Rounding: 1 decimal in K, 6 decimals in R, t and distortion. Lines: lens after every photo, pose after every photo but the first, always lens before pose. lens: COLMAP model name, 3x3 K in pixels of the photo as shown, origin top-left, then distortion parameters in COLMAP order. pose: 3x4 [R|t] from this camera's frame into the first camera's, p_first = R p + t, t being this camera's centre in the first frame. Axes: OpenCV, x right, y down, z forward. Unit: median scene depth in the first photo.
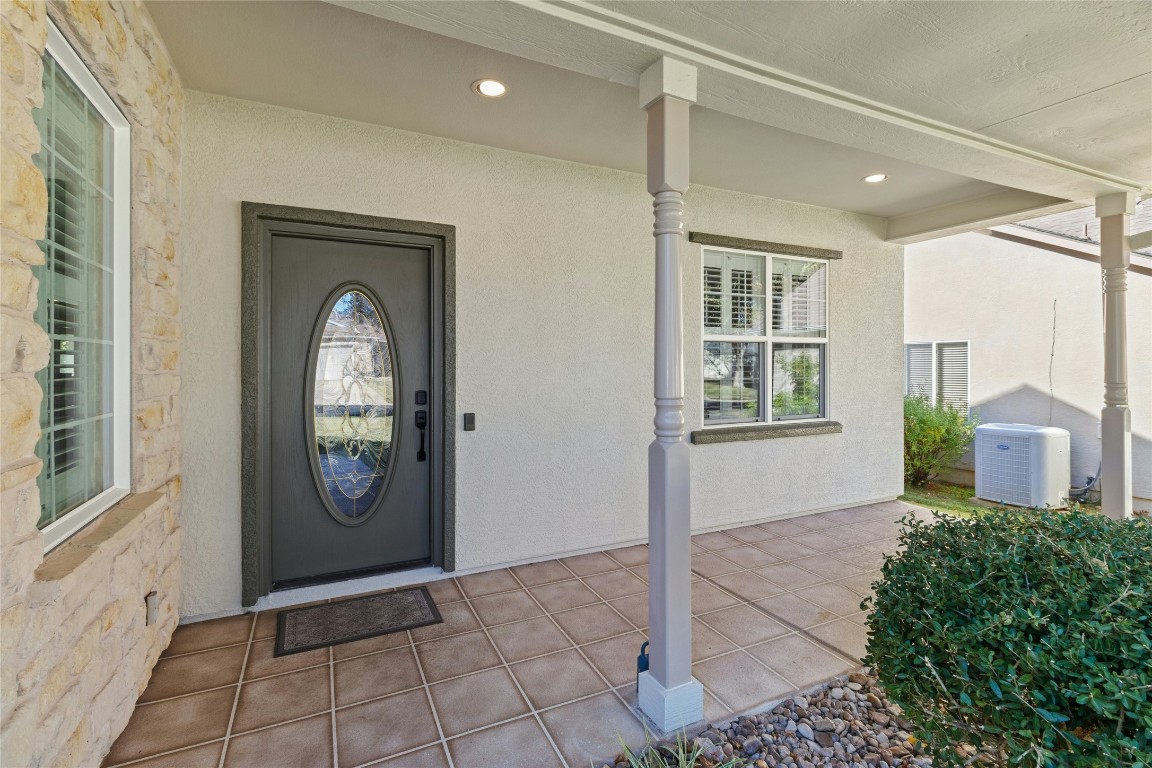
lens RADIAL K [[533.4, 0, 600.3], [0, 533.4, 371.0], [0, 0, 1]] dist [0.001688, -0.000111]
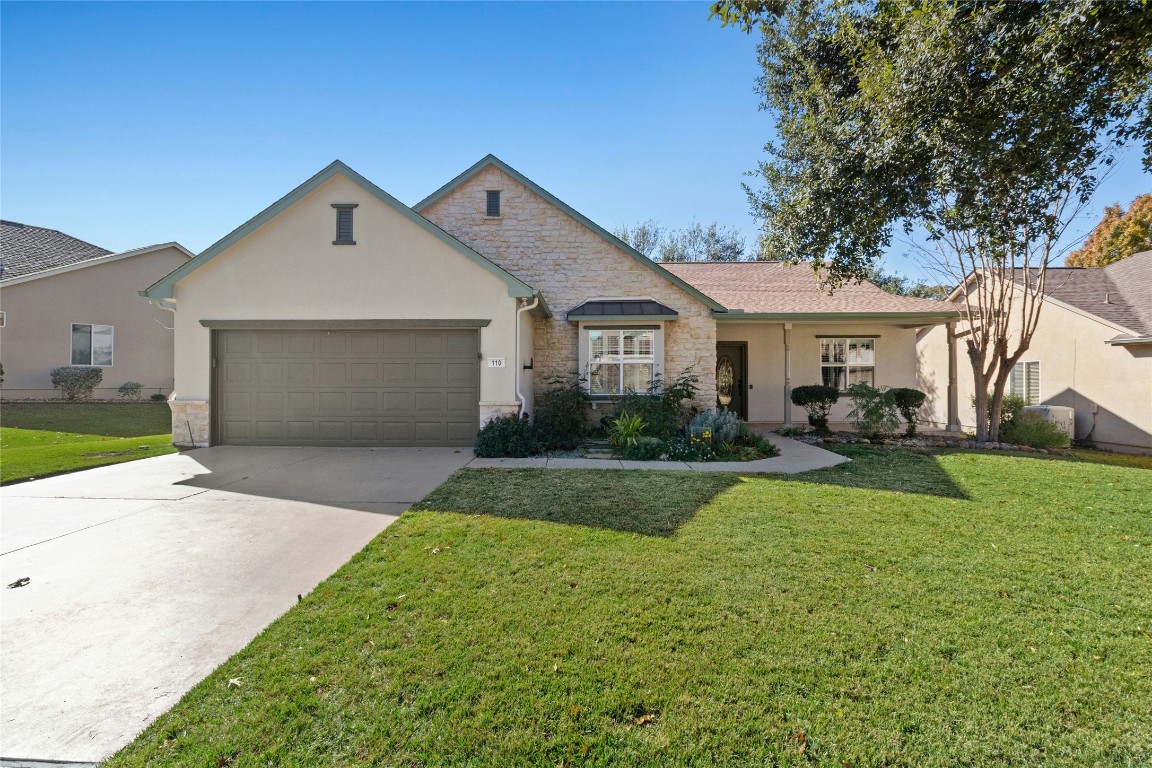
lens RADIAL K [[533.4, 0, 600.3], [0, 533.4, 371.0], [0, 0, 1]] dist [0.001688, -0.000111]
pose [[0.884282, 0.005573, -0.466921, 0.526845], [-0.011865, 0.999874, -0.010537, 0.021377], [0.466803, 0.014857, 0.884236, -2.592400]]
